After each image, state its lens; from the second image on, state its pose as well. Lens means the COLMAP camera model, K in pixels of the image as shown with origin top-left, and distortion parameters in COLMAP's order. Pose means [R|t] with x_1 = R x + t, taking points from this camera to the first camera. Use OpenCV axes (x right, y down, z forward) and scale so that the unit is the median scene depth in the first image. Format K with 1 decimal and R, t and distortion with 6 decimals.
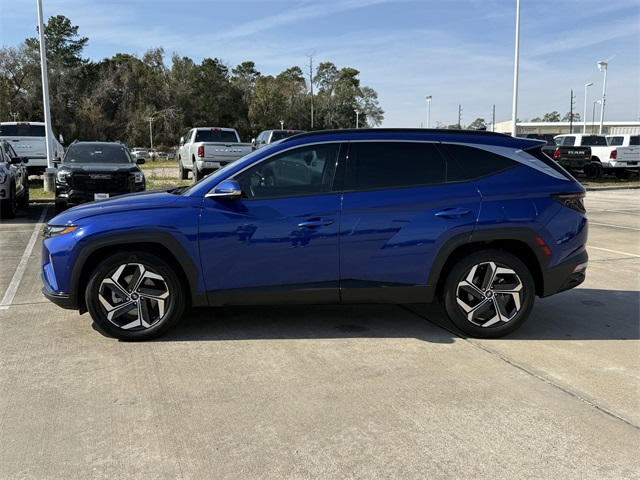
lens RADIAL K [[583.3, 0, 320.0], [0, 583.3, 240.0], [0, 0, 1]] dist [0.157498, -0.384068]
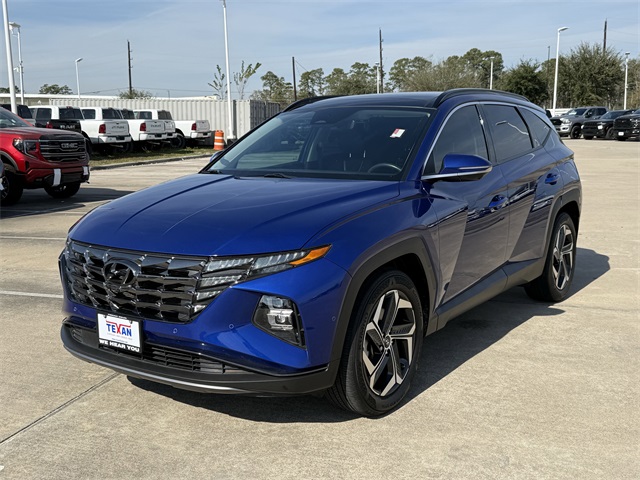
lens RADIAL K [[674.6, 0, 320.0], [0, 674.6, 240.0], [0, 0, 1]] dist [0.044274, -0.029959]
pose [[0.654920, -0.136196, 0.743324, -0.849059], [0.124217, 0.989648, 0.071885, -0.072076], [-0.745419, 0.045255, 0.665058, 0.536299]]
